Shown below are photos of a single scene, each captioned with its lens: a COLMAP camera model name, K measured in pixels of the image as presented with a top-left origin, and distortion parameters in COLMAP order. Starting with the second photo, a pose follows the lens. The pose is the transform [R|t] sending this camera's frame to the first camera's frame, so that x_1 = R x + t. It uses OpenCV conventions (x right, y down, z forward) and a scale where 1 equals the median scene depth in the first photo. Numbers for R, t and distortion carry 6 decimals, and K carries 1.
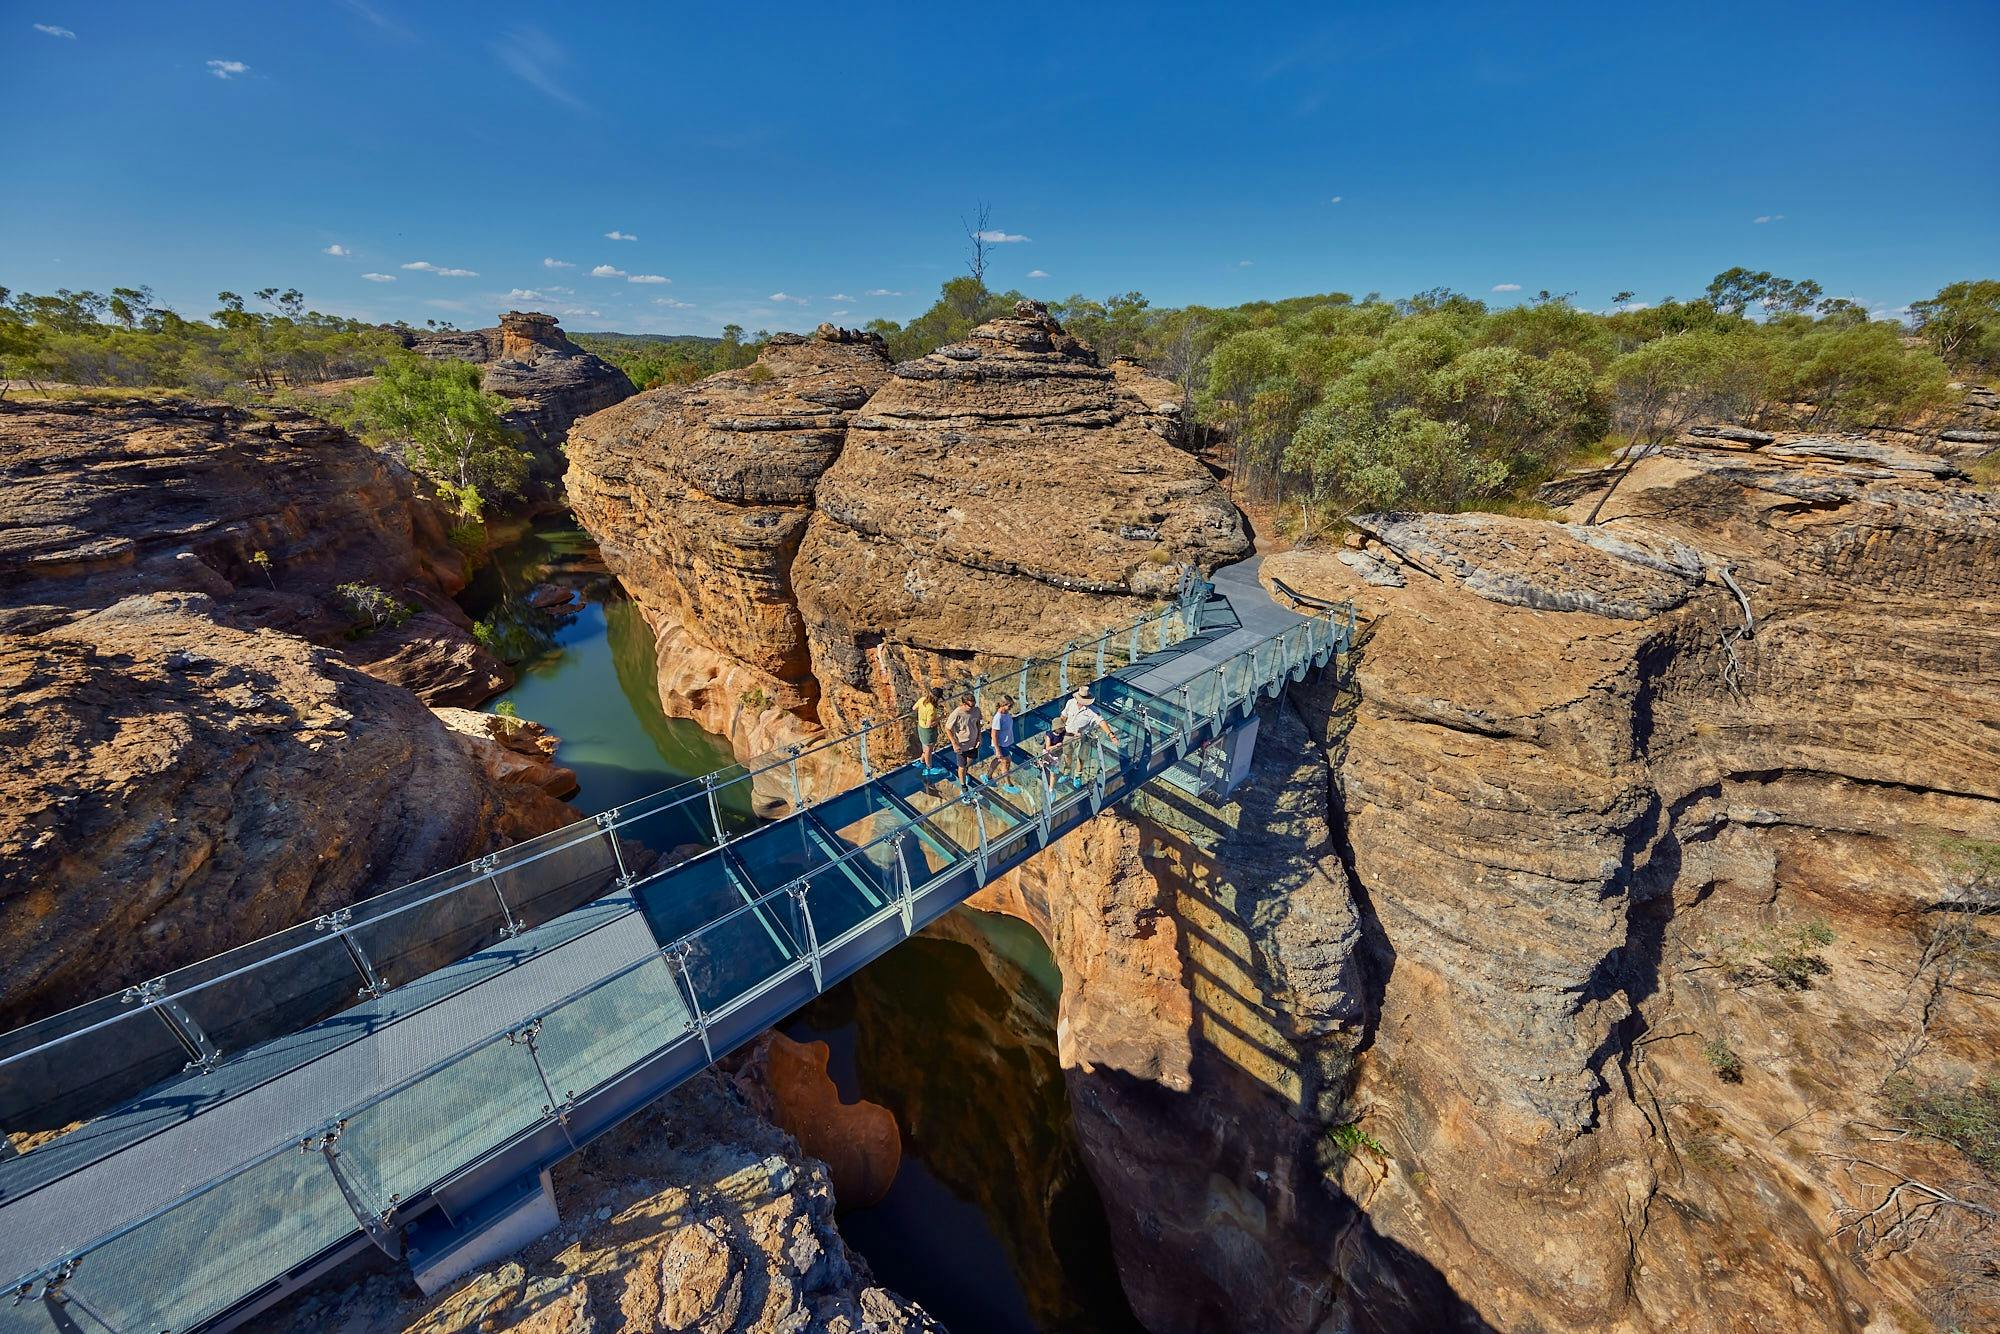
lens RADIAL K [[617.0, 0, 1000.0], [0, 617.0, 667.0], [0, 0, 1]] dist [0.004496, -0.004392]
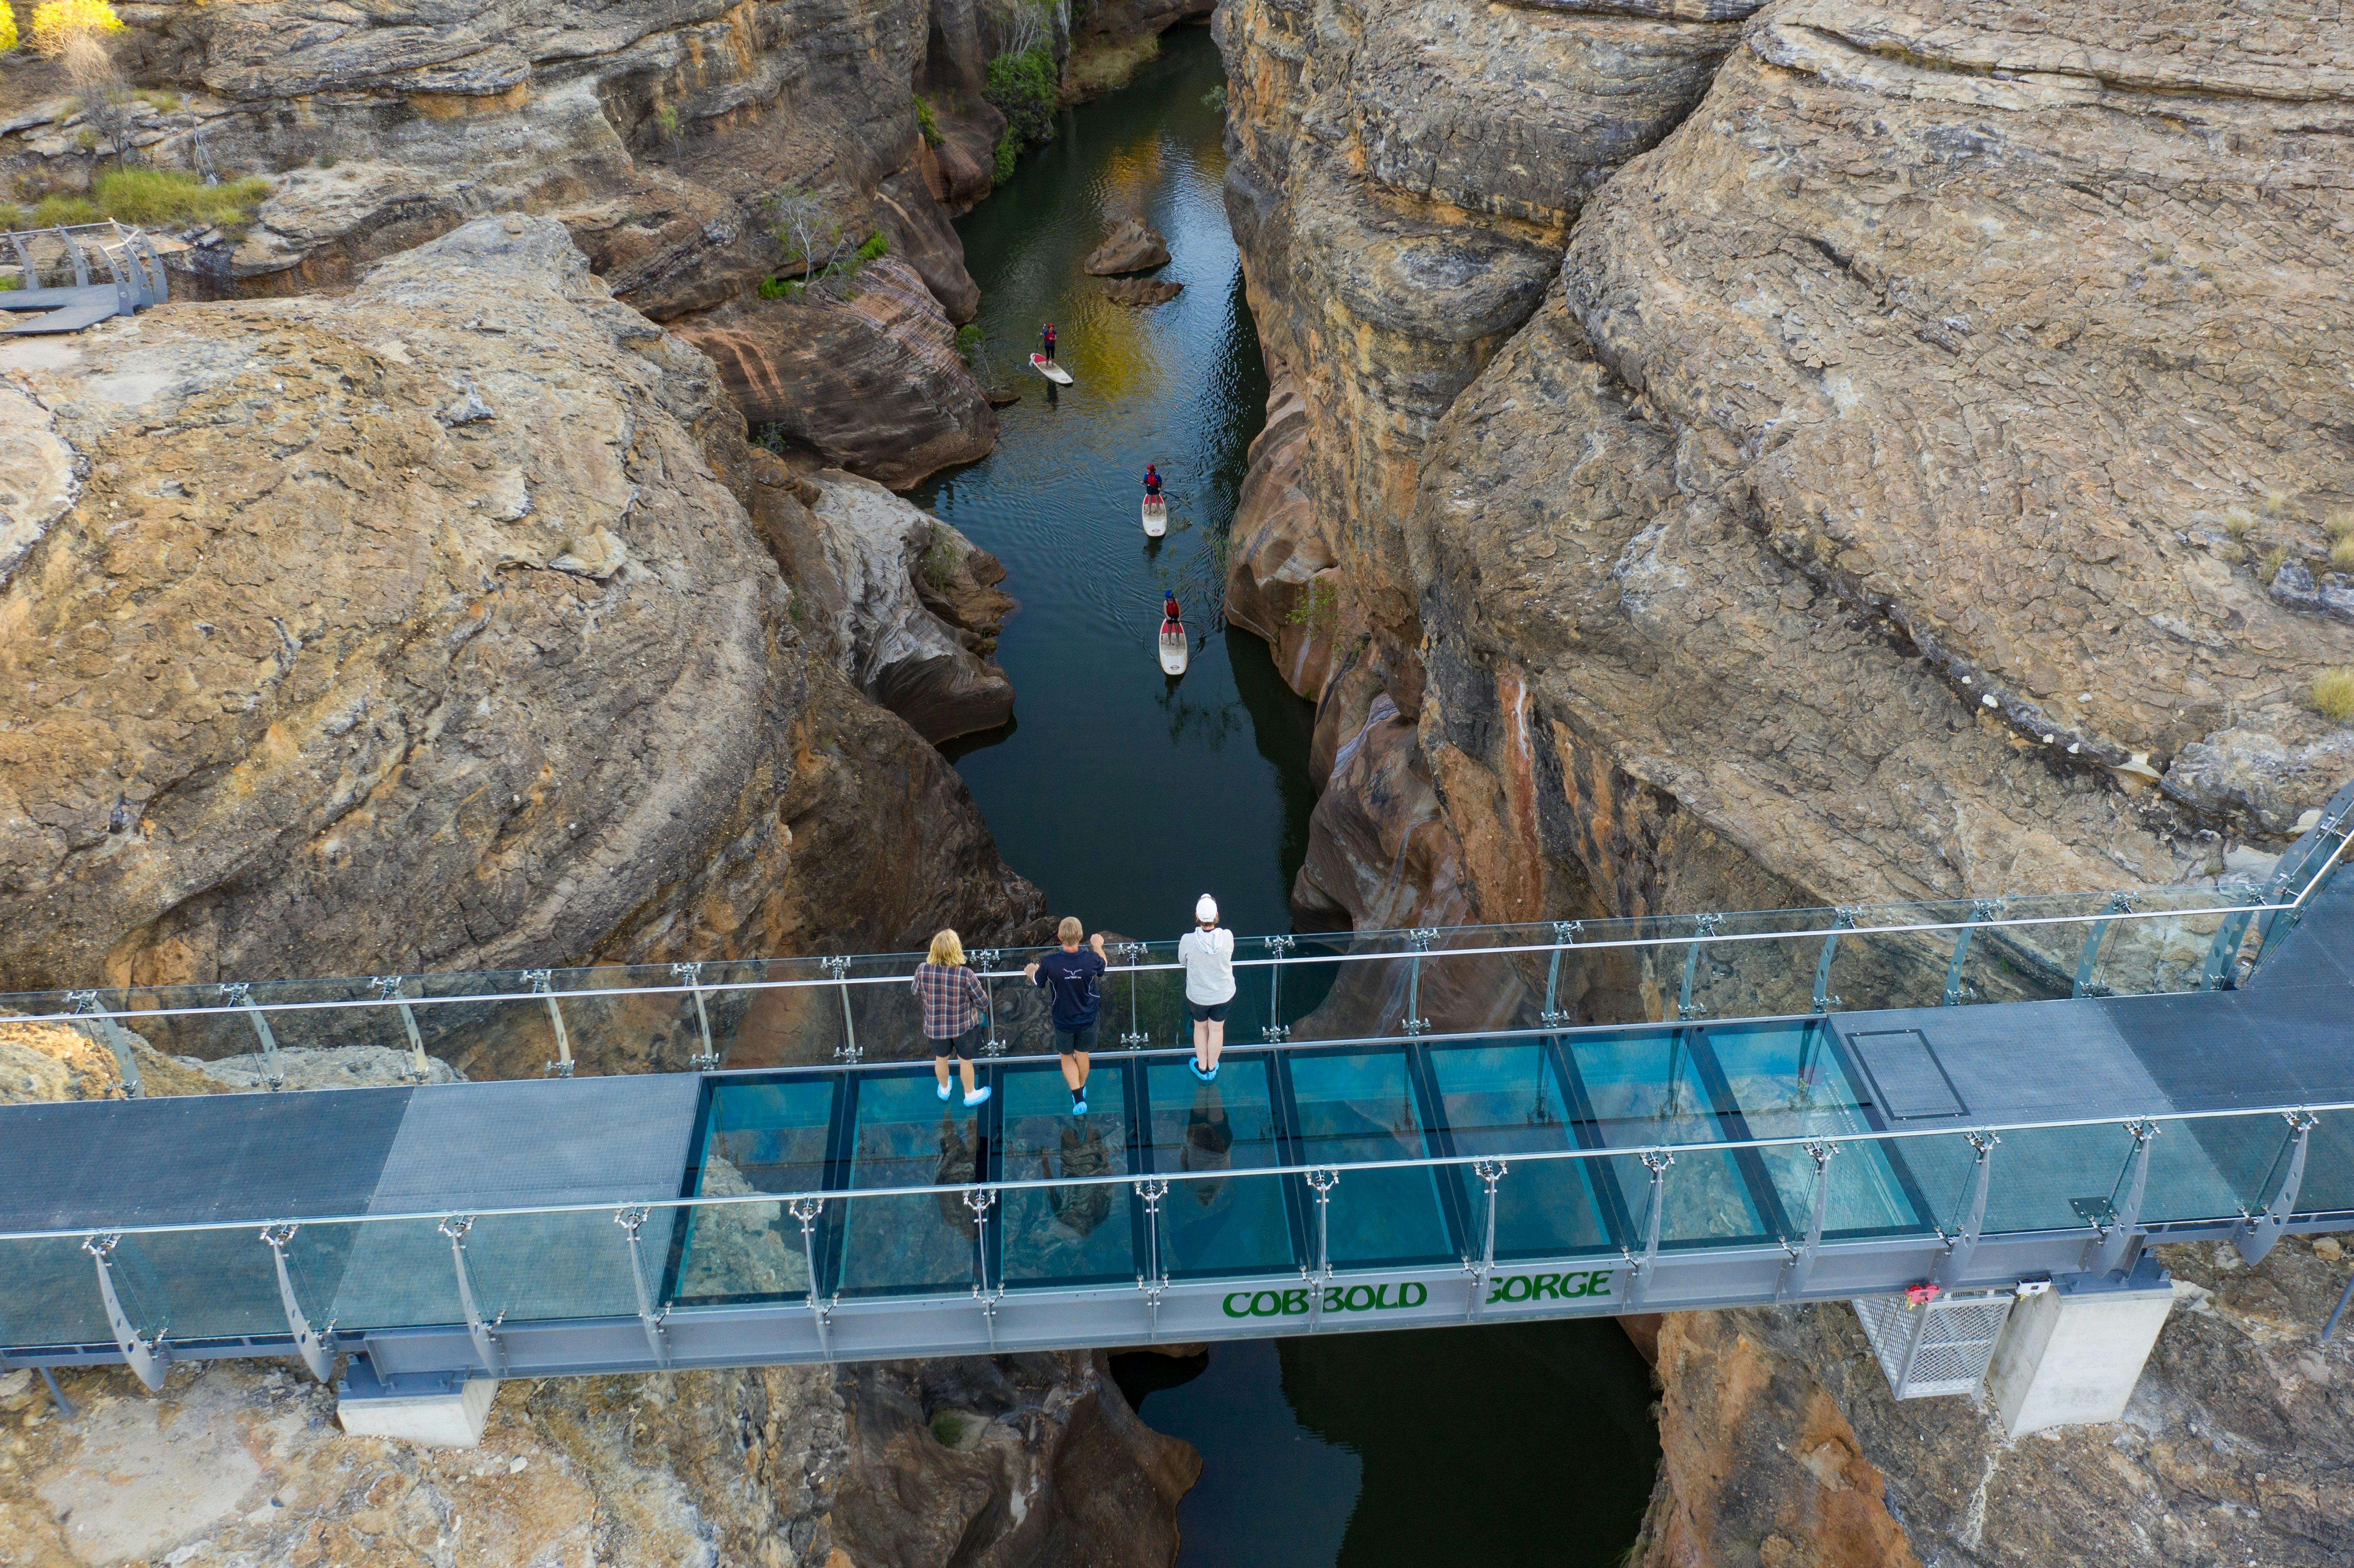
lens RADIAL K [[1807.5, 0, 1177.0], [0, 1807.5, 784.0], [0, 0, 1]] dist [-0.016768, 0.001007]
pose [[0.783652, 0.333063, -0.524365, 0.151010], [-0.246783, 0.941565, 0.229245, -0.106119], [0.570076, -0.050244, 0.820054, -0.058772]]
